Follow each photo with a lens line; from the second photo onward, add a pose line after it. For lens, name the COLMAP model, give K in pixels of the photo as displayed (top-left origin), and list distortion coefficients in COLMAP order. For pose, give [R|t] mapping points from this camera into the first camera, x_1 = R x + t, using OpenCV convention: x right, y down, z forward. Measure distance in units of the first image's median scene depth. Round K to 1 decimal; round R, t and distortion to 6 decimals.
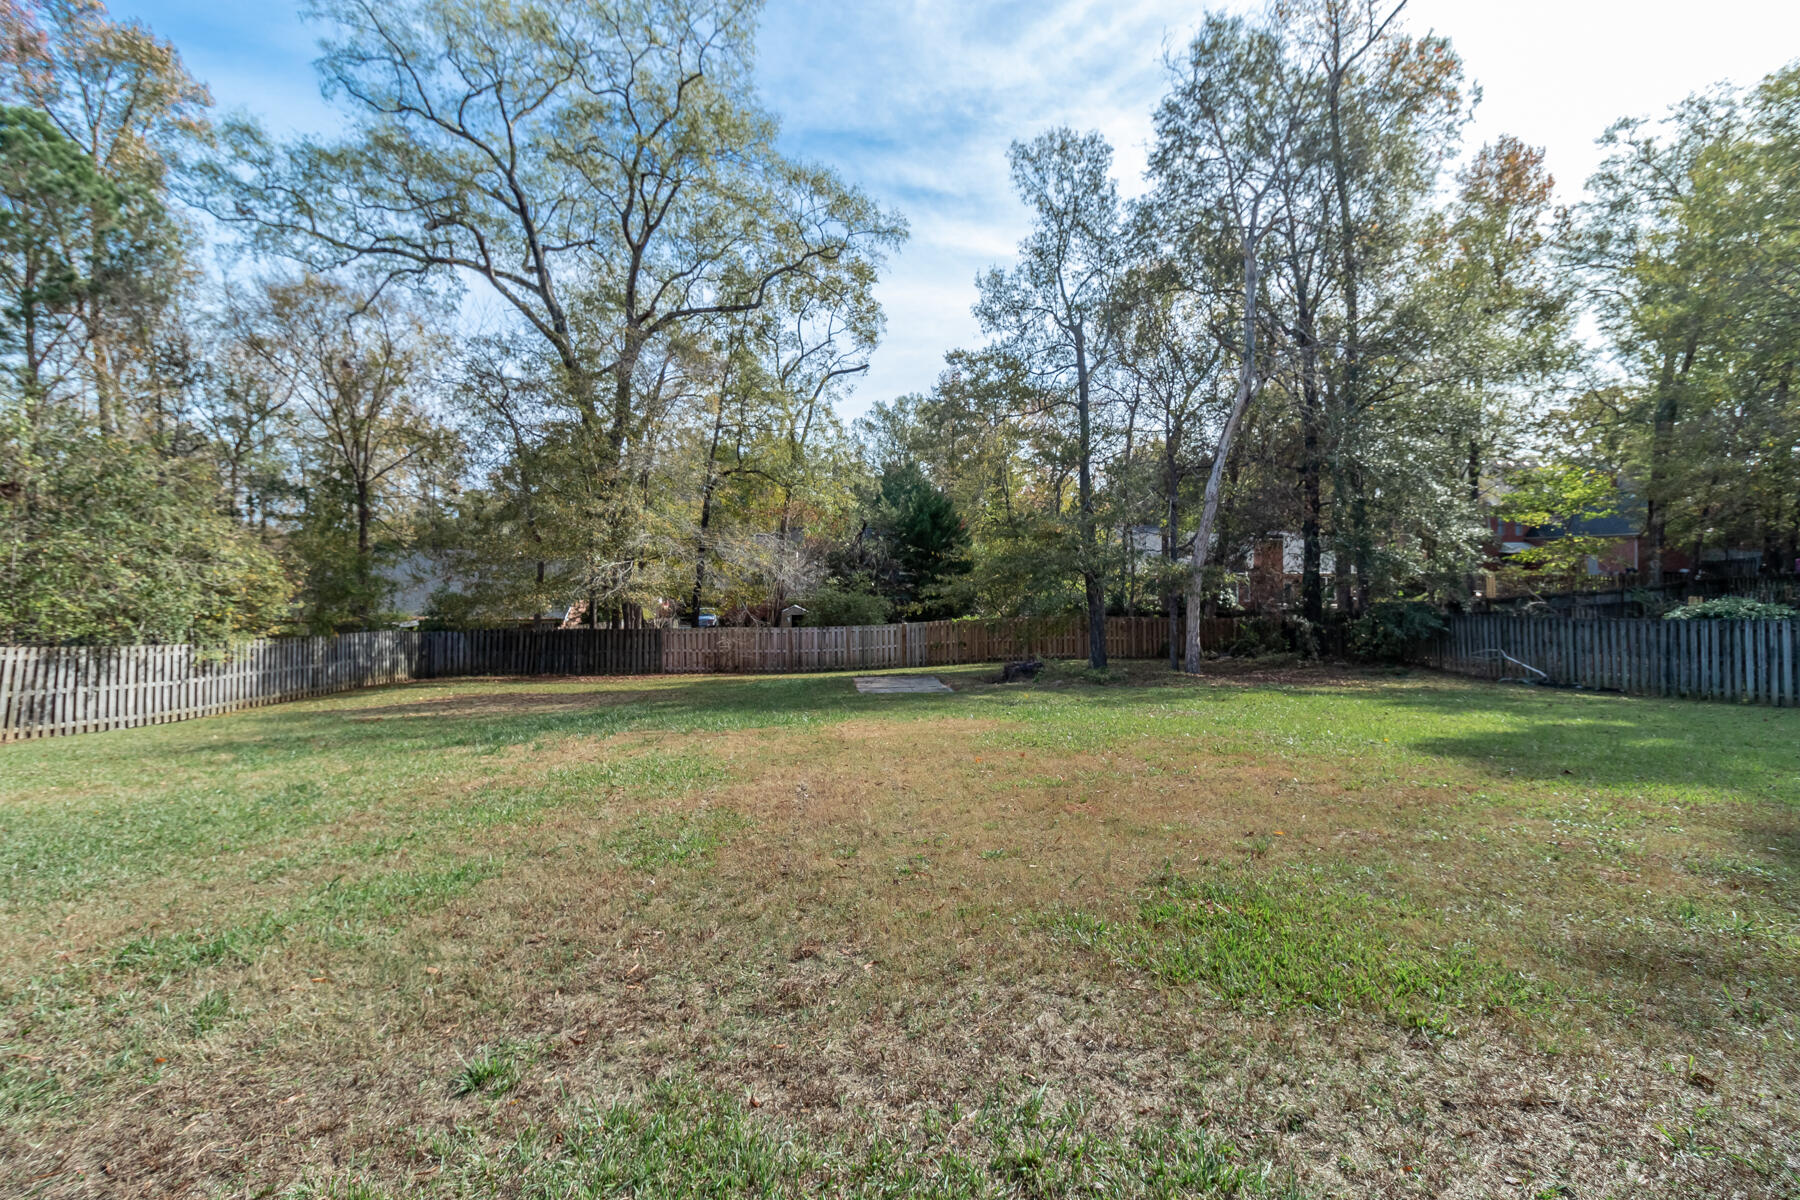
lens RADIAL K [[865.5, 0, 882.6], [0, 865.5, 598.2], [0, 0, 1]] dist [0.029703, 0.000449]
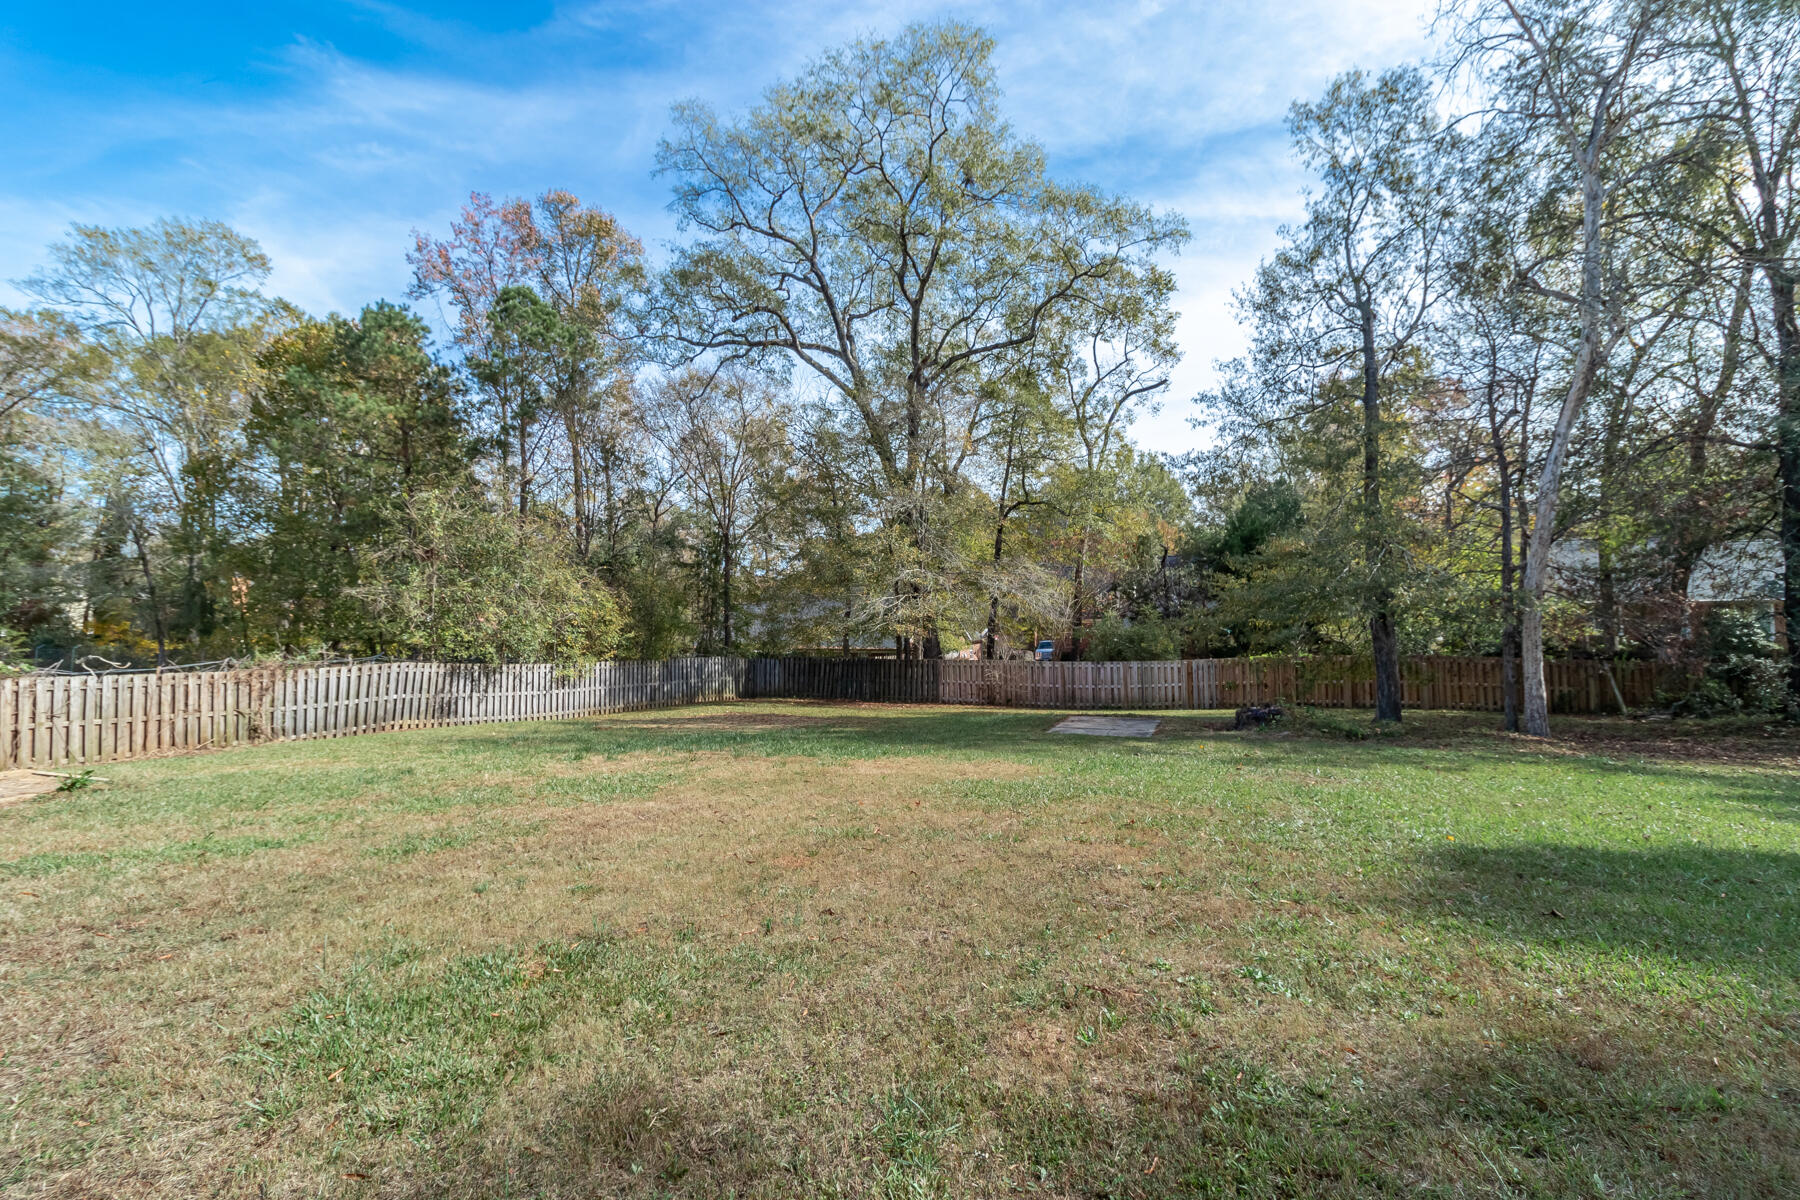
lens RADIAL K [[865.5, 0, 882.6], [0, 865.5, 598.2], [0, 0, 1]] dist [0.029703, 0.000449]
pose [[0.882299, -0.013416, -0.470499, 0.189500], [-0.004299, 0.999322, -0.036556, -0.000494], [0.470671, 0.034276, 0.881643, 0.057736]]
